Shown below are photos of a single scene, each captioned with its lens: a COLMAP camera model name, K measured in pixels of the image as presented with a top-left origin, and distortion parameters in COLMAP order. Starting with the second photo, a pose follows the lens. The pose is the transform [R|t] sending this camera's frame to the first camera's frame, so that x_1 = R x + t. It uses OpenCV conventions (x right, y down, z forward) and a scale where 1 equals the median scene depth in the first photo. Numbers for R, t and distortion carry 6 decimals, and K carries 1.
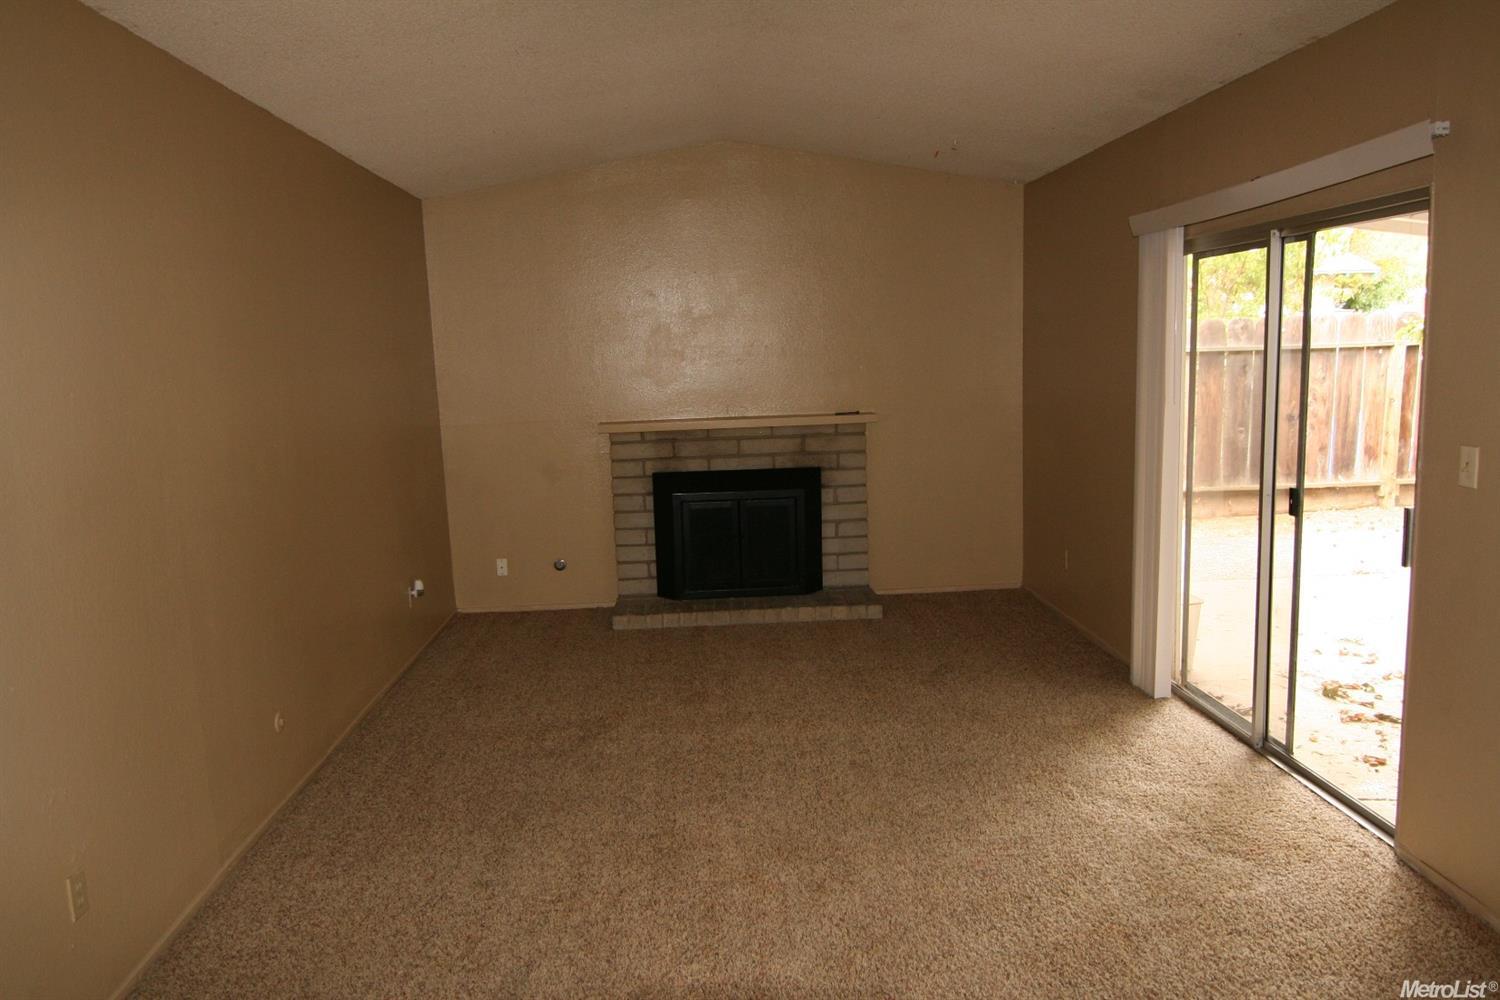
lens RADIAL K [[1089.5, 0, 750.9], [0, 1089.5, 512.8], [0, 0, 1]] dist [-0.000291, -0.011208]
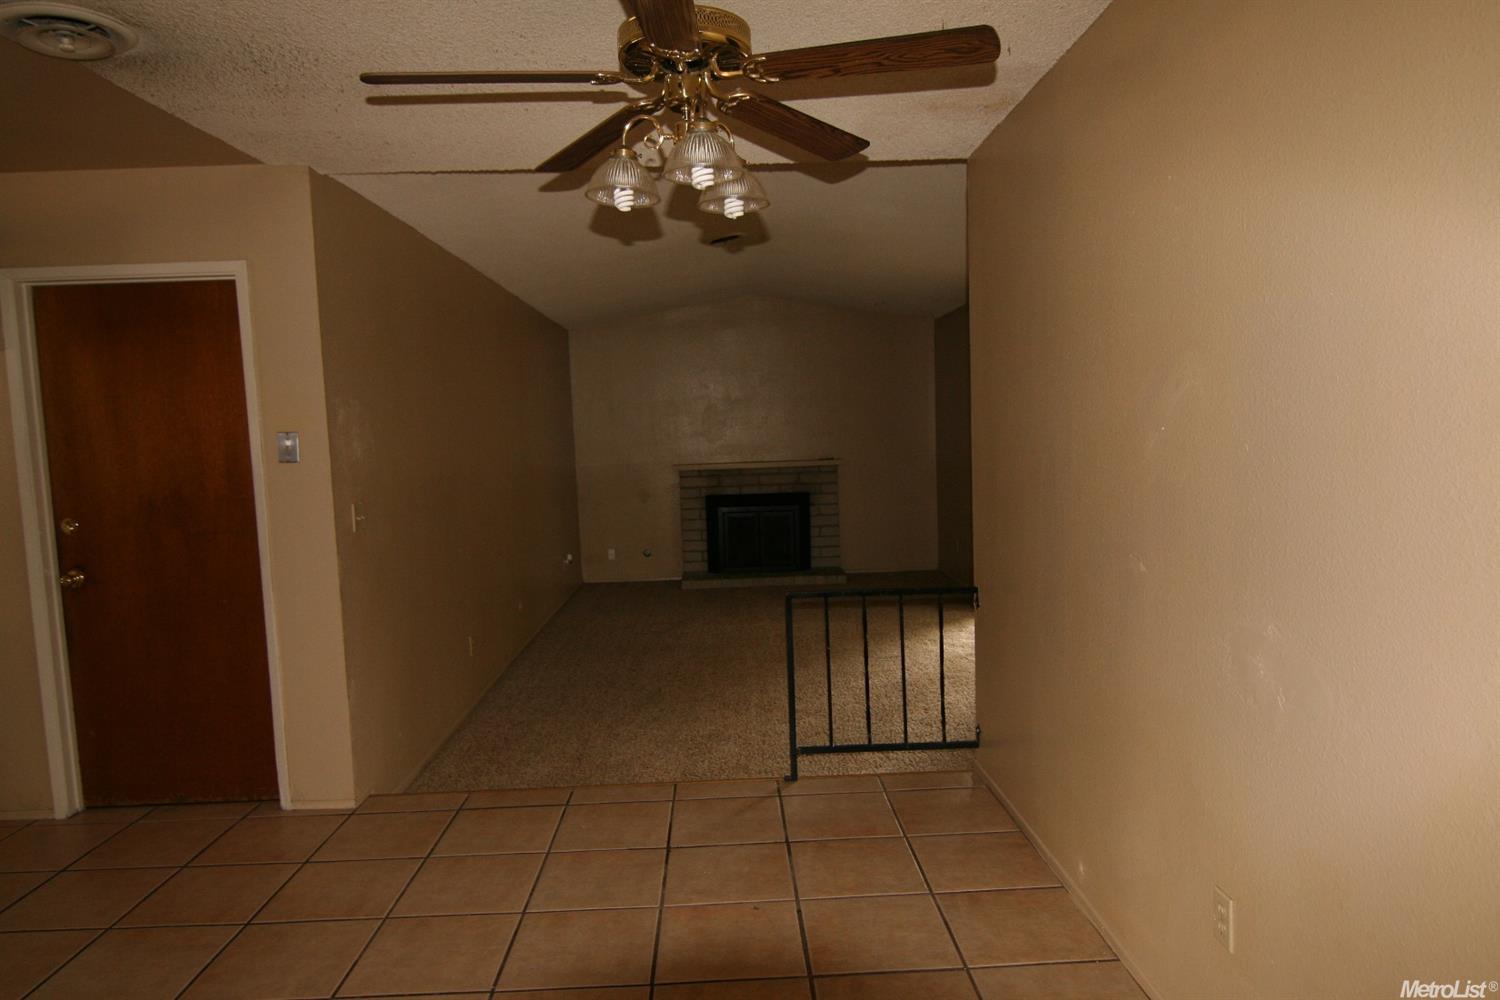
lens RADIAL K [[1003.9, 0, 750.0], [0, 1003.9, 500.0], [0, 0, 1]] dist [0.001890, 0.000181]
pose [[0.999651, 0.001370, -0.026384, 0.015209], [-0.003320, 0.997252, -0.074007, 0.080135], [0.026211, 0.074069, 0.996909, -0.483934]]
